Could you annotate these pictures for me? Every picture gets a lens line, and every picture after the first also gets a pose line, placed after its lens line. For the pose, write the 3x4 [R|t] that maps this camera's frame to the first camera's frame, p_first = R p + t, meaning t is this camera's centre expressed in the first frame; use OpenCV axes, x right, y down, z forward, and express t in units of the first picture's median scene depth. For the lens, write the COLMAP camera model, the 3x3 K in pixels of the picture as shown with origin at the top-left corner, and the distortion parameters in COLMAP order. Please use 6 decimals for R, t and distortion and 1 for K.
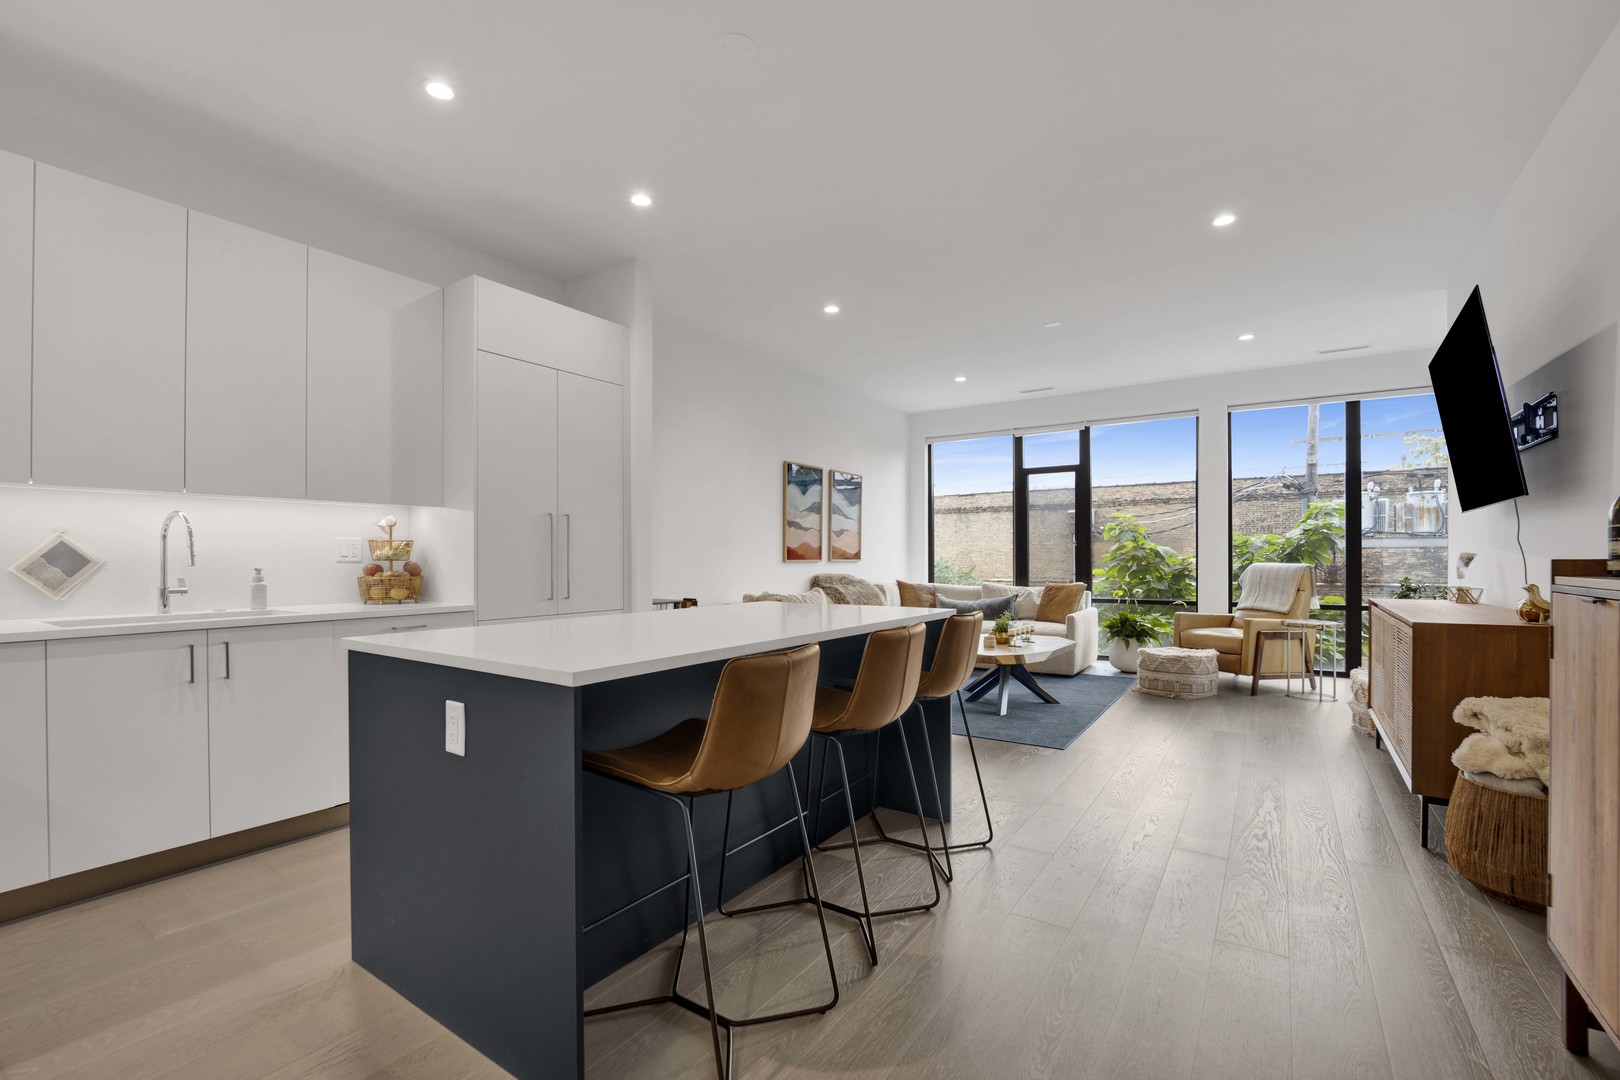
lens RADIAL K [[705.2, 0, 816.7], [0, 705.2, 558.4], [0, 0, 1]] dist [-0.021201, 0.000049]
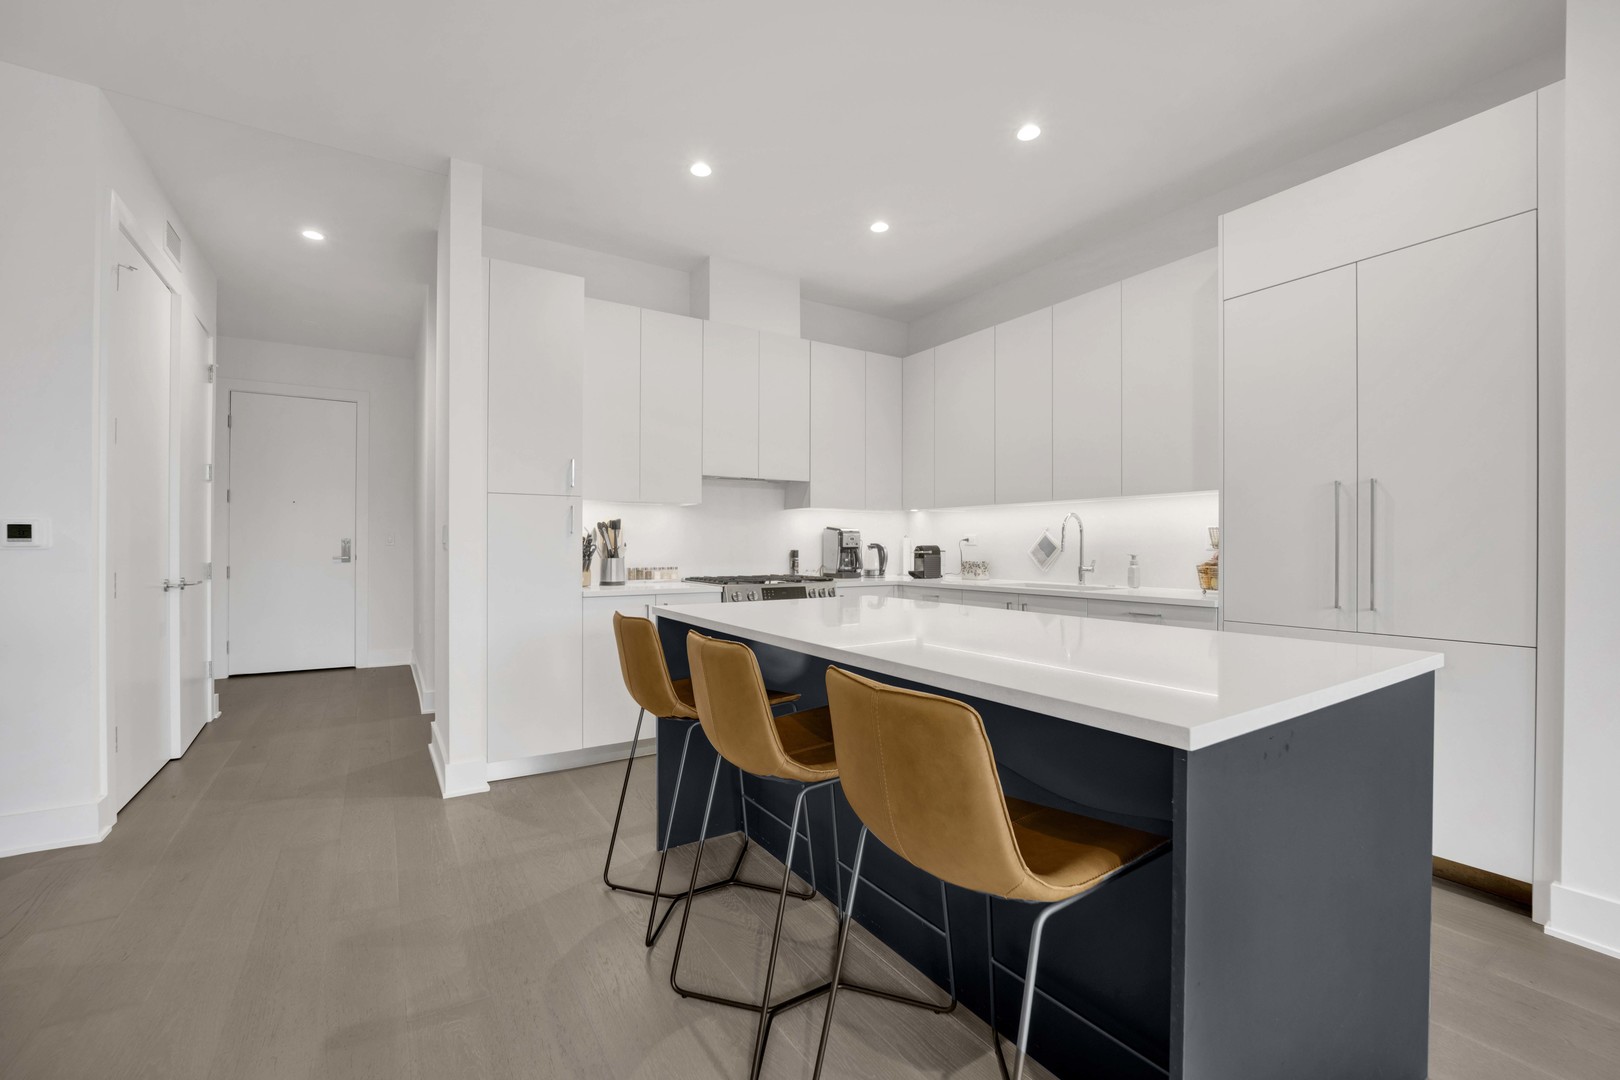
lens RADIAL K [[679.5, 0, 803.6], [0, 679.5, 548.3], [0, 0, 1]] dist [-0.016349, 0.000122]
pose [[-0.418035, 0.005264, -0.908415, 0.226180], [-0.001143, 0.999979, 0.006321, -0.001721], [0.908430, 0.003680, -0.418021, 0.422657]]
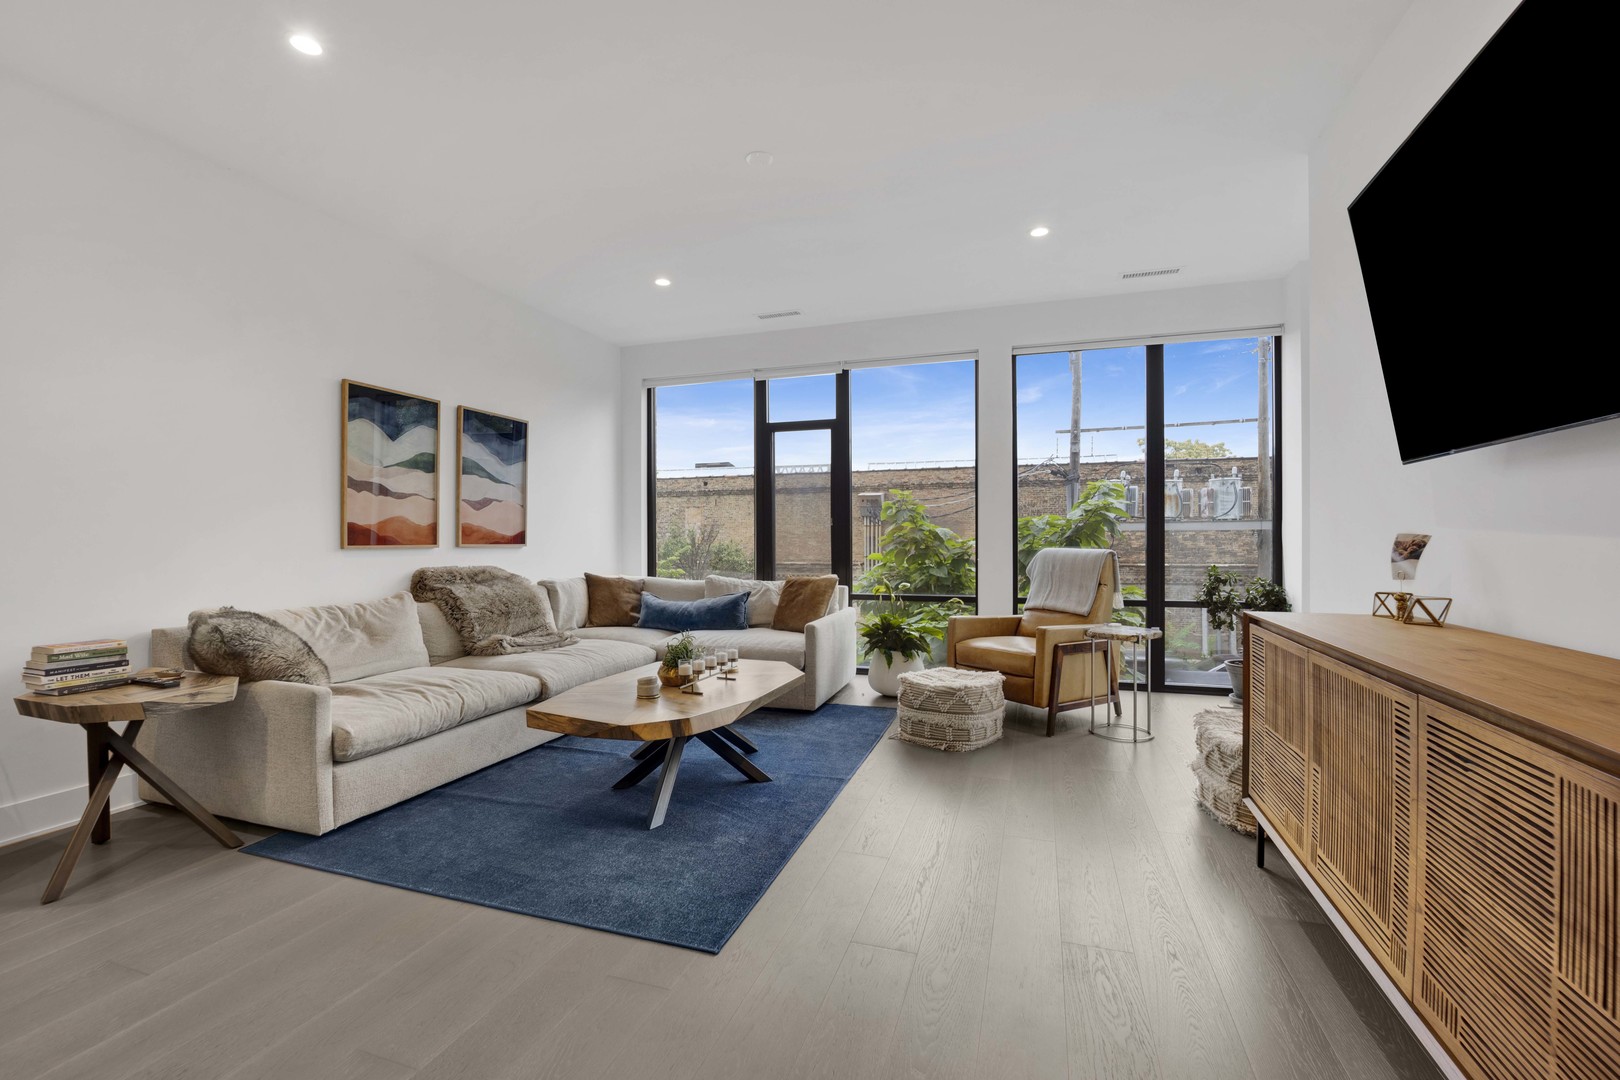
lens RADIAL K [[683.7, 0, 816.9], [0, 683.7, 540.0], [0, 0, 1]] dist [-0.021667, -0.000554]
pose [[0.964523, -0.000703, 0.263999, 0.176933], [0.001235, 0.999998, -0.001849, -0.000768], [-0.263997, 0.002110, 0.964521, 0.325084]]
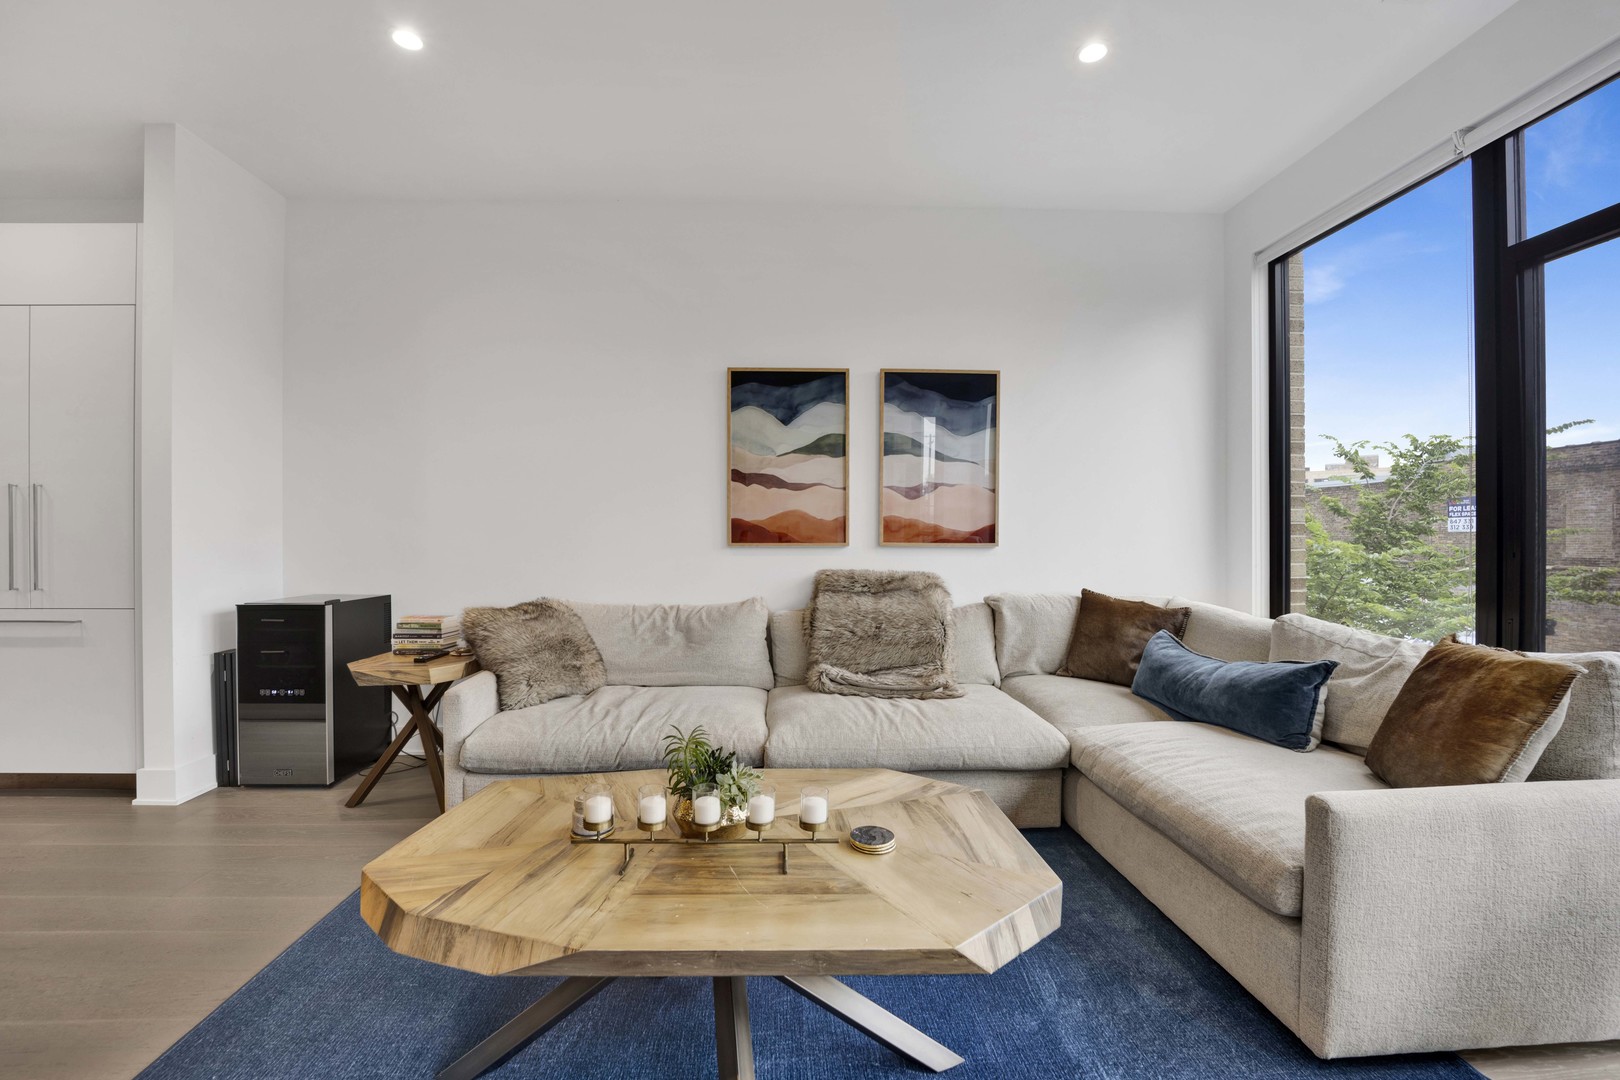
lens RADIAL K [[683.7, 0, 816.9], [0, 683.7, 540.0], [0, 0, 1]] dist [-0.021667, -0.000554]
pose [[0.580726, 0.006040, -0.814076, 0.415232], [-0.002145, 0.999980, 0.005889, -0.003158], [0.814096, -0.001674, 0.580728, 0.693116]]
